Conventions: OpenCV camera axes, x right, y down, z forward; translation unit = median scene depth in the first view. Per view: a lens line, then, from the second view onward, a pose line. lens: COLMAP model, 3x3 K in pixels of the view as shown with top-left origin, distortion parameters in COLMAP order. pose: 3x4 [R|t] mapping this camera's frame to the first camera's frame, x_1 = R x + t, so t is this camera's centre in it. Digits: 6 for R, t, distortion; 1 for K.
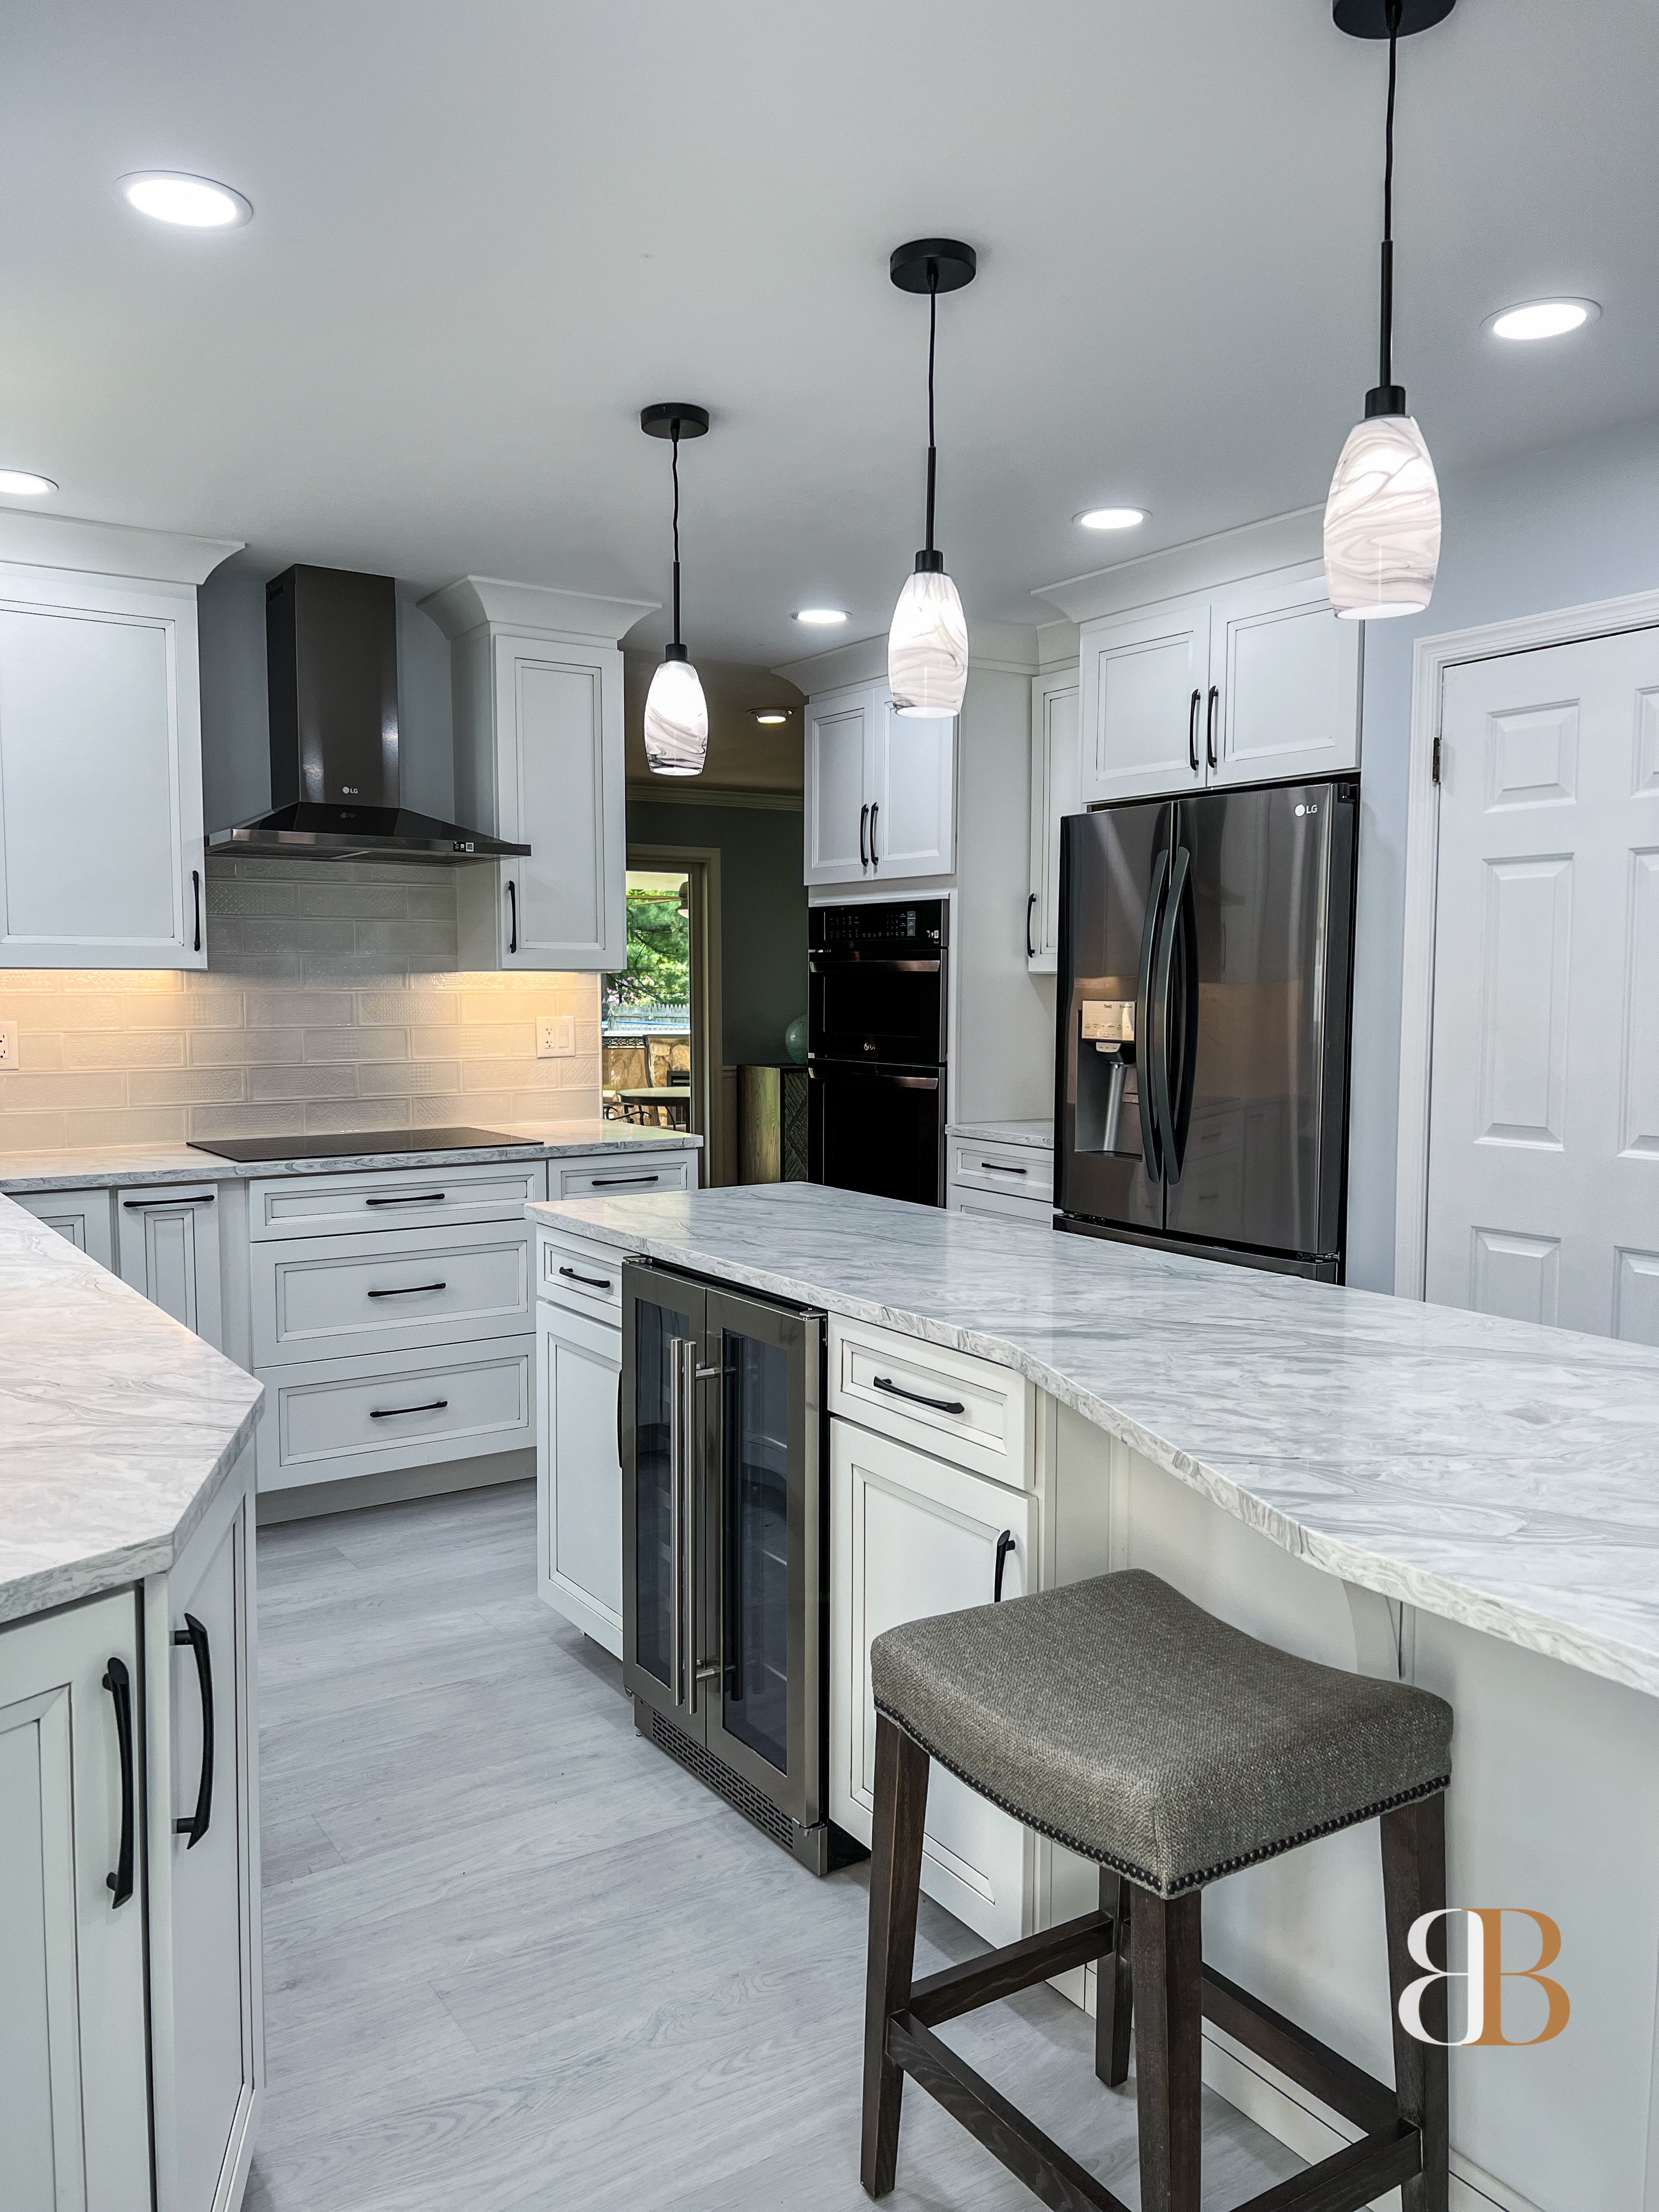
lens RADIAL K [[1660.5, 0, 834.2], [0, 1660.5, 1109.5], [0, 0, 1]] dist [0.061440, -0.077362]
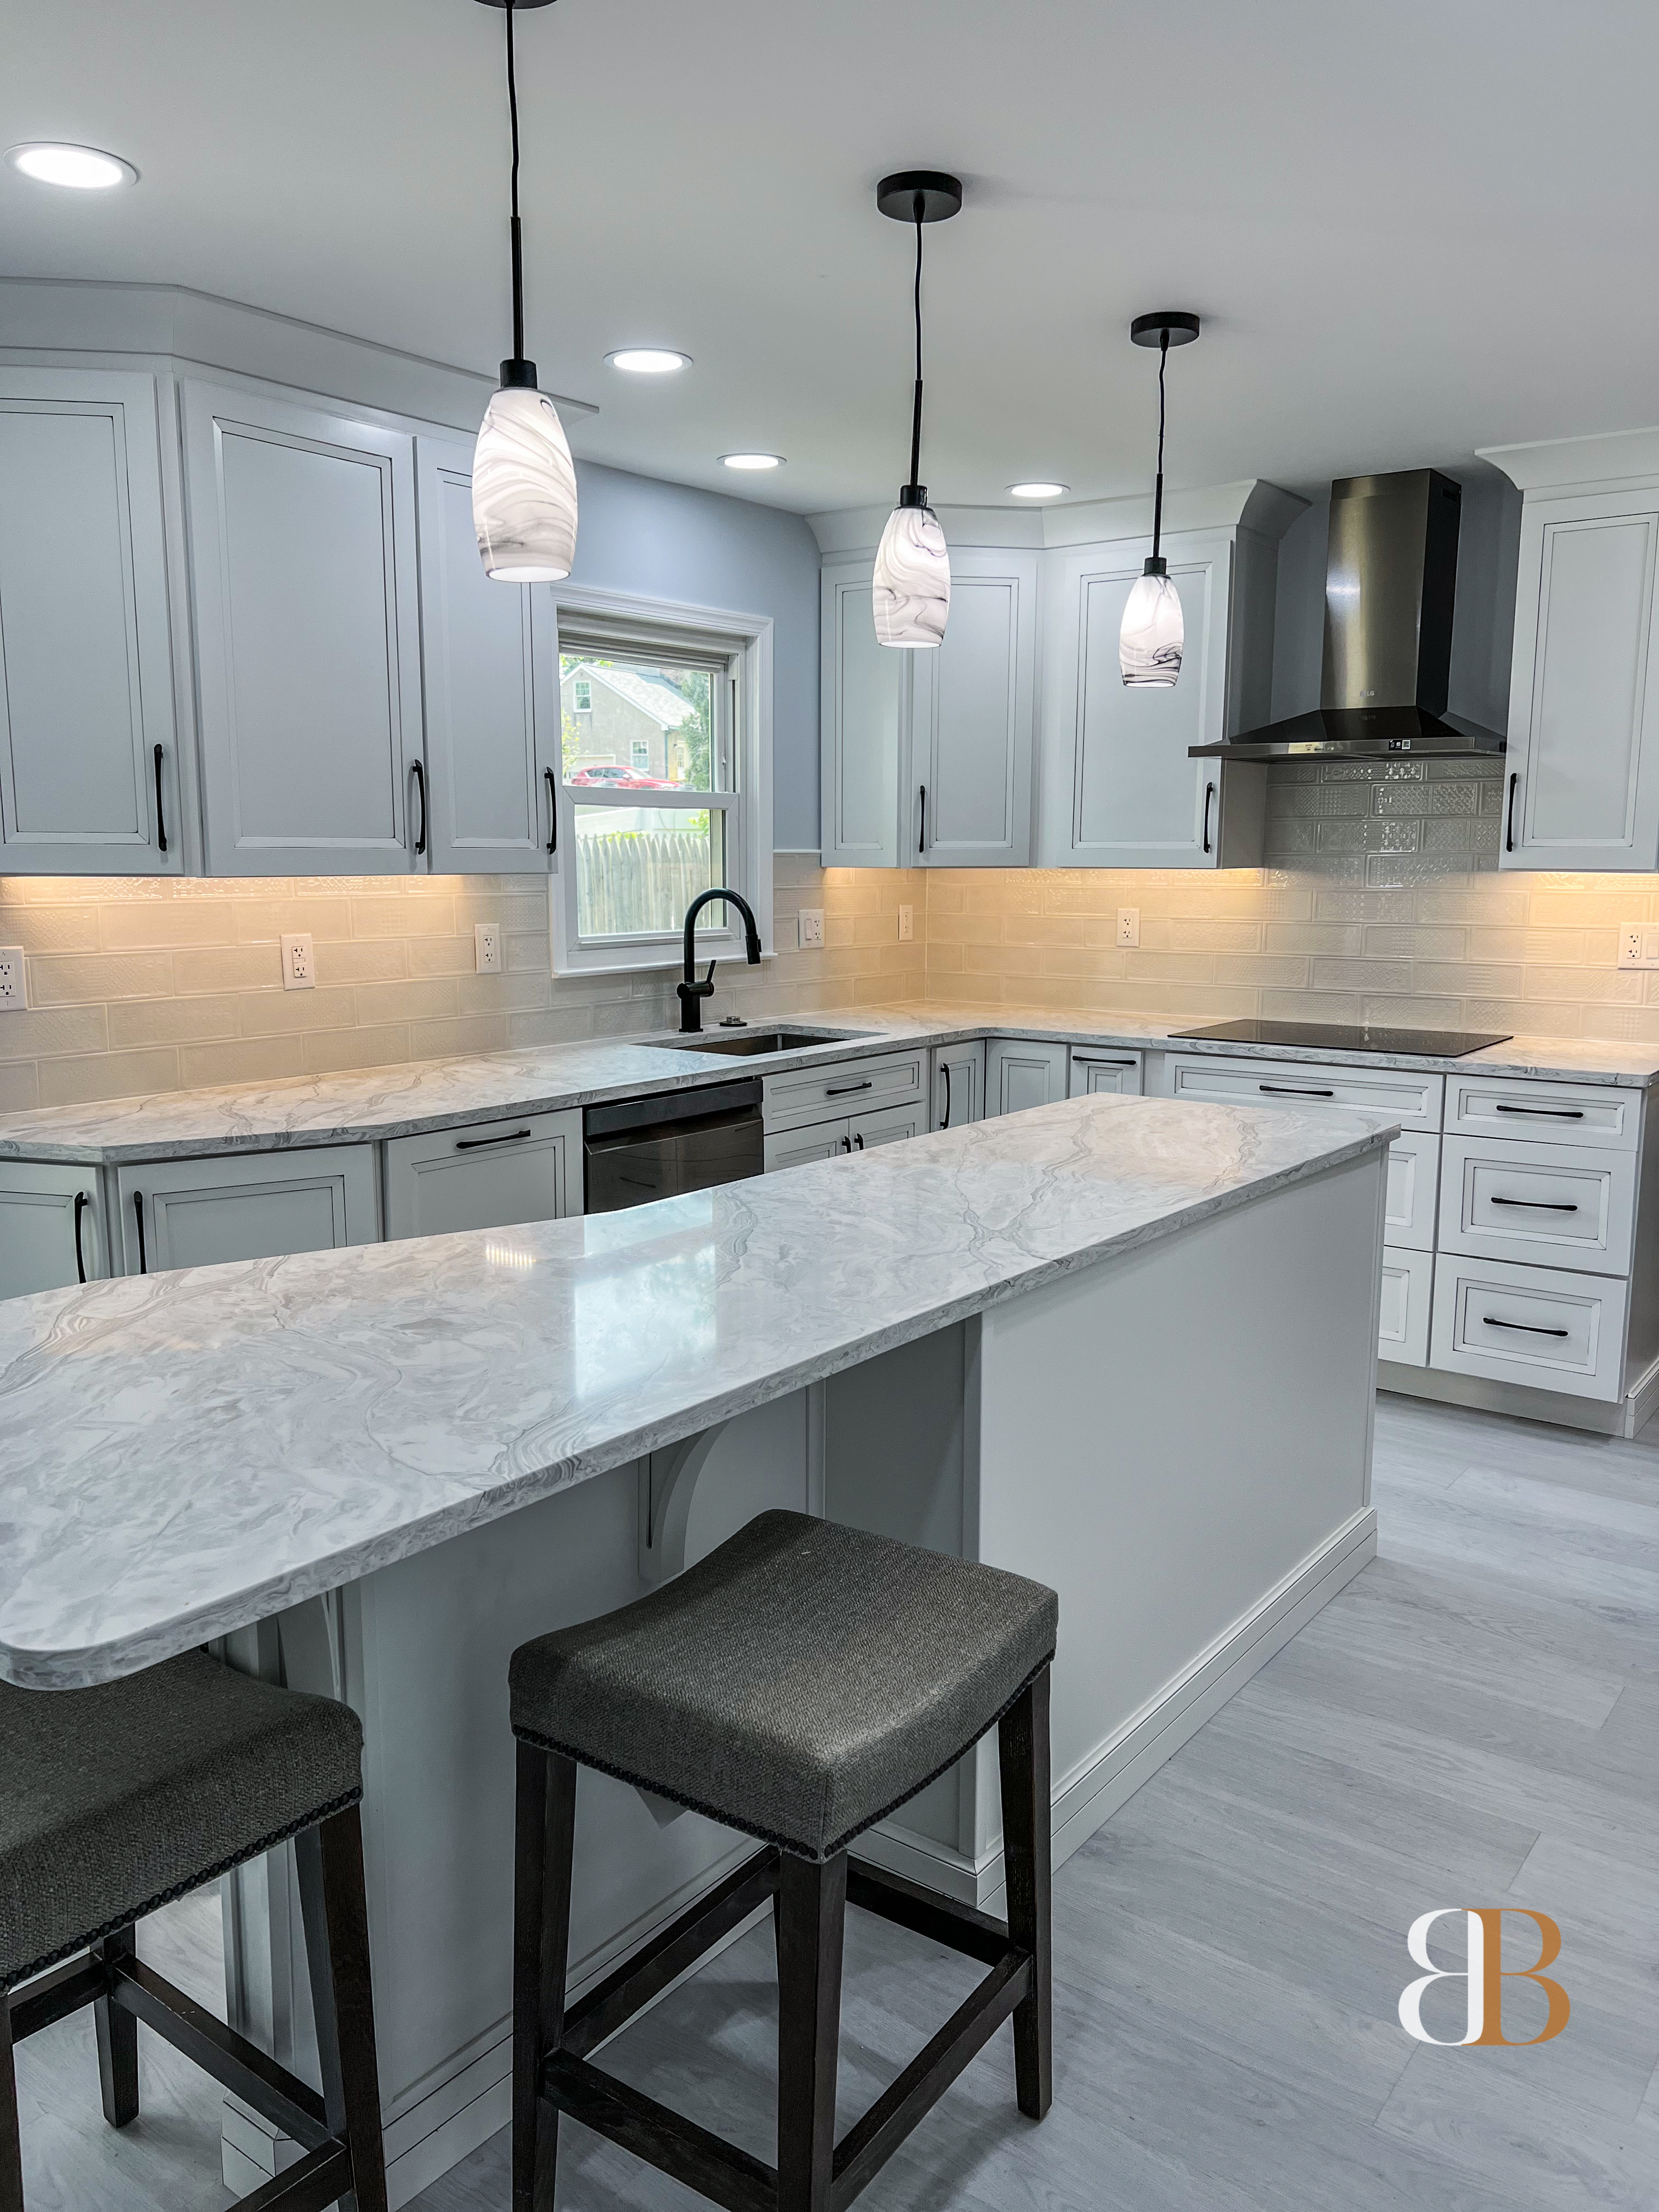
lens RADIAL K [[1660.5, 0, 827.9], [0, 1660.5, 1109.5], [0, 0, 1]] dist [0.061440, -0.077362]
pose [[0.333062, 0.149015, -0.931055, 0.629471], [-0.075009, 0.988491, 0.131375, -0.051013], [0.939917, 0.026081, 0.340406, 0.363734]]
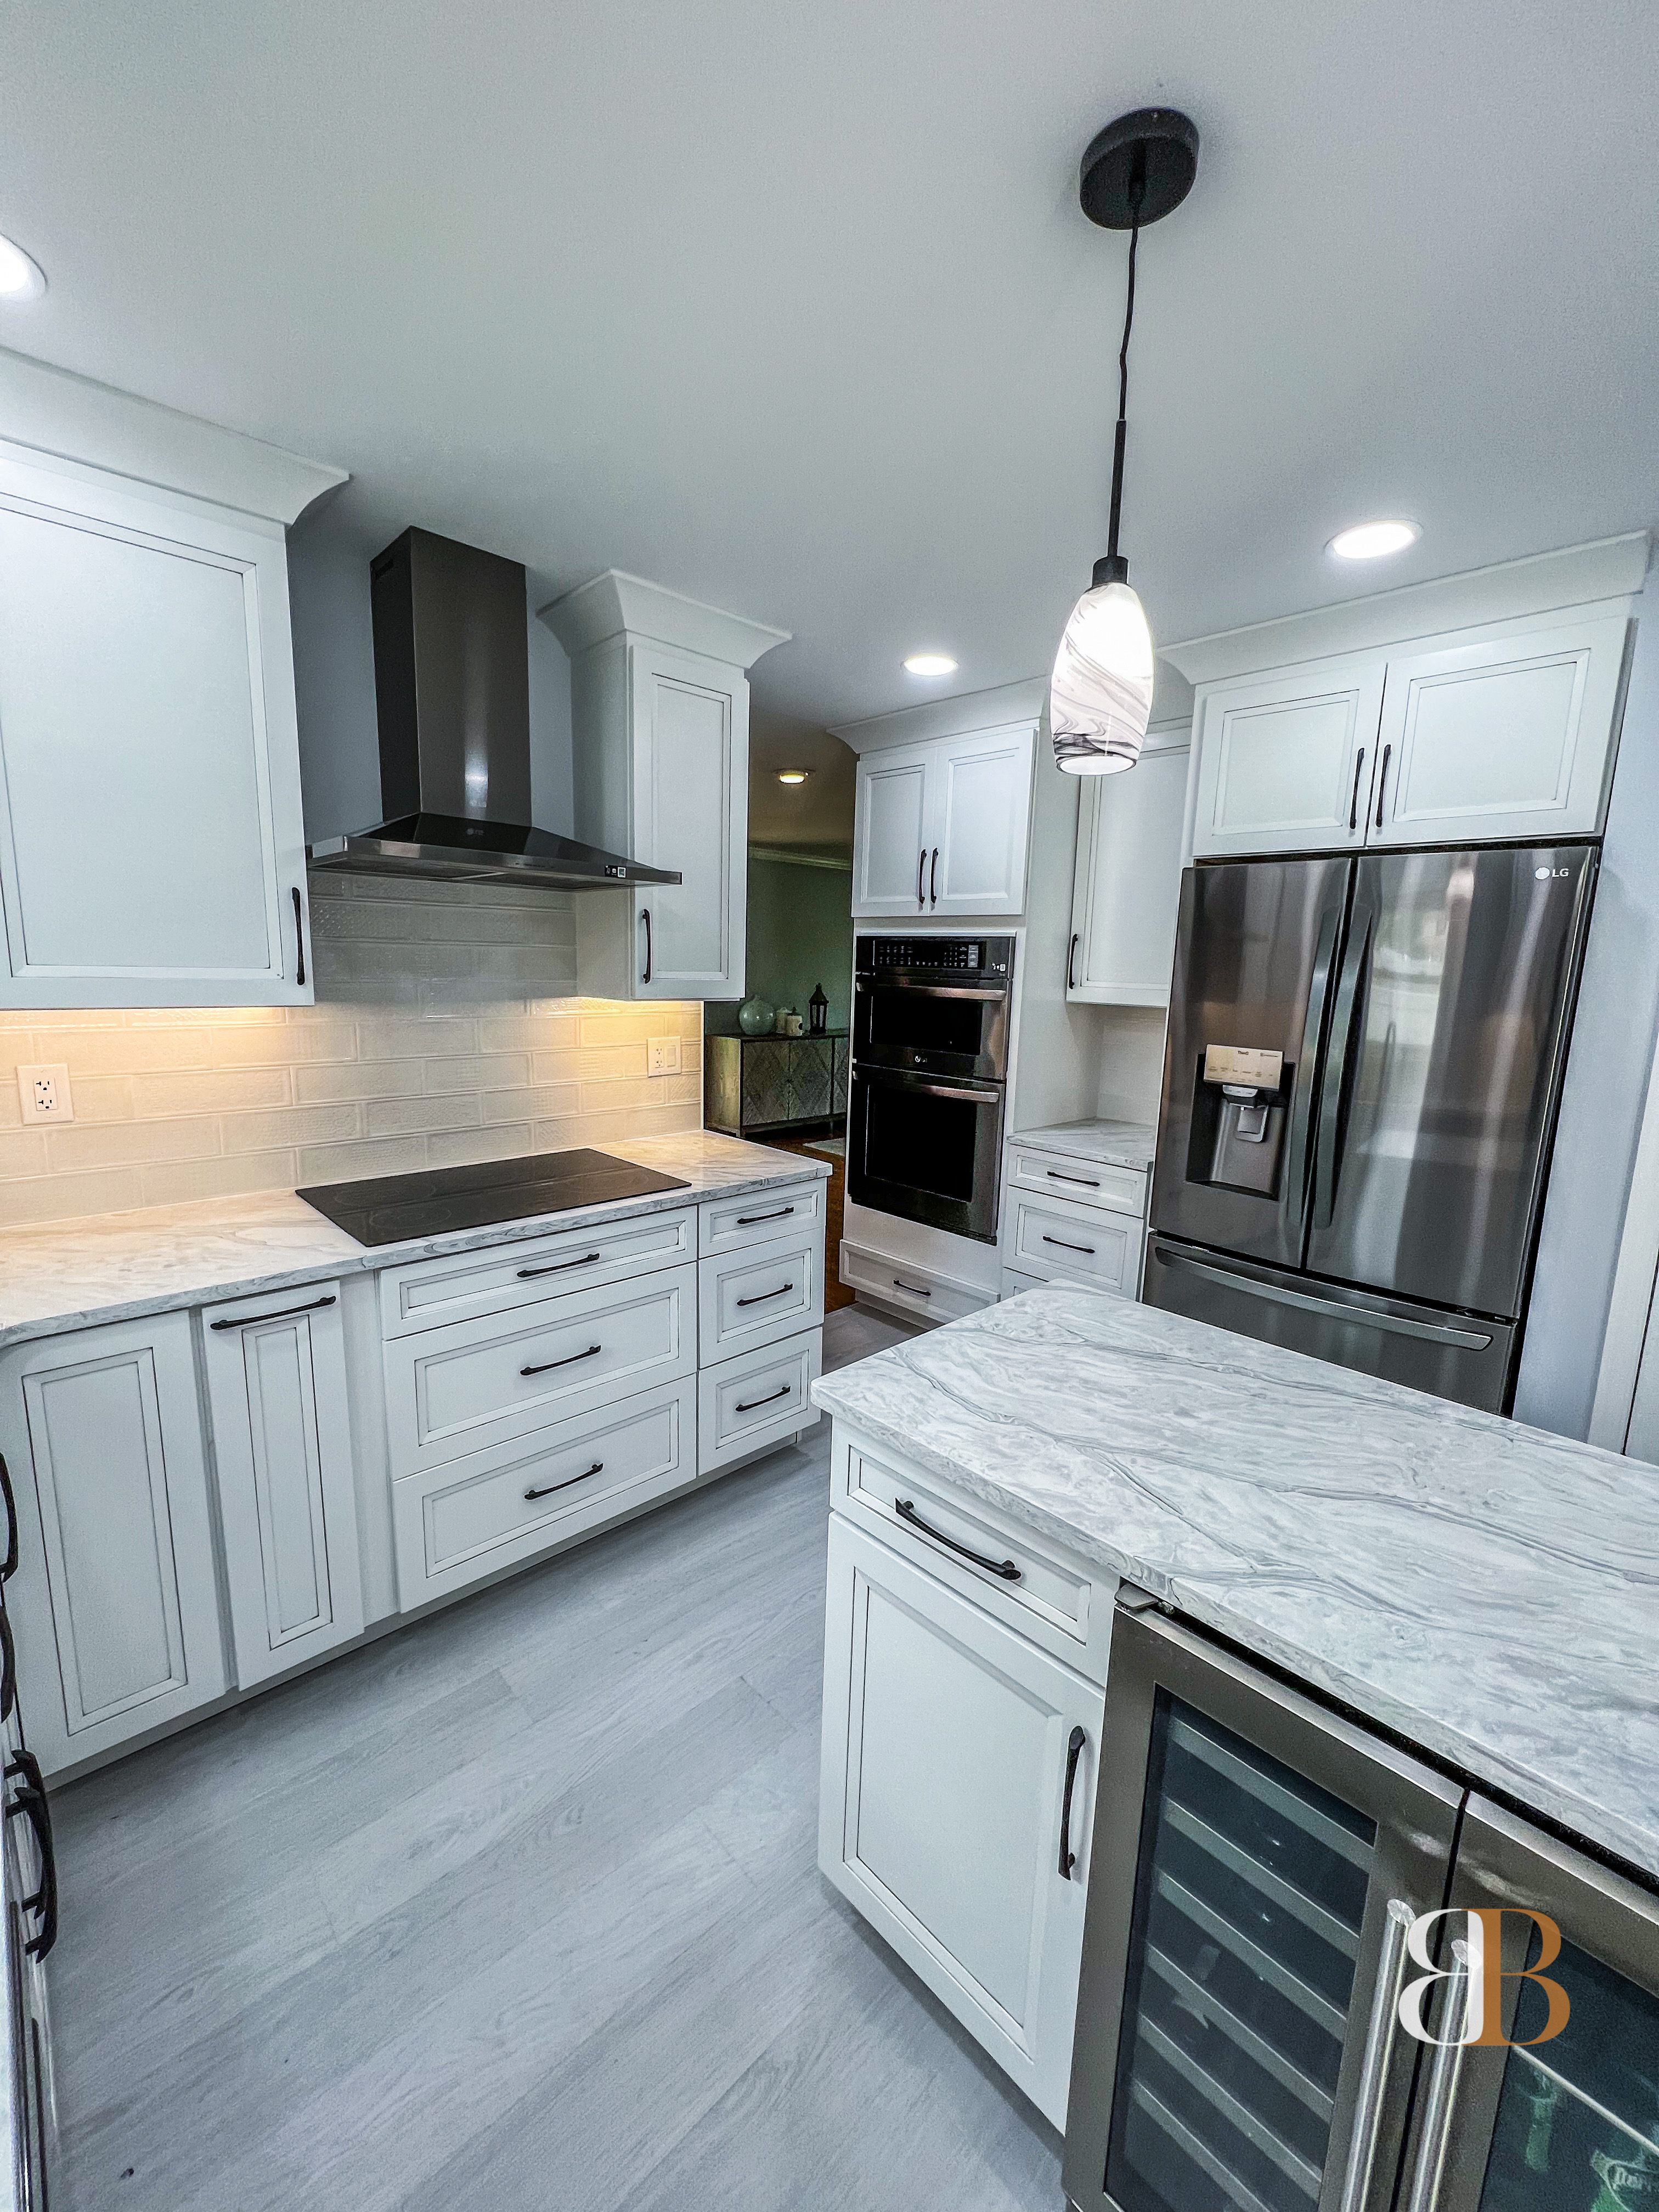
lens RADIAL K [[882.5, 0, 835.6], [0, 882.5, 1102.4], [0, 0, 1]] dist [-0.002365, 0.000753]
pose [[0.983315, -0.002062, 0.181901, -0.196684], [-0.013448, 0.996376, 0.083992, -0.076310], [-0.181414, -0.085037, 0.979723, 0.511365]]
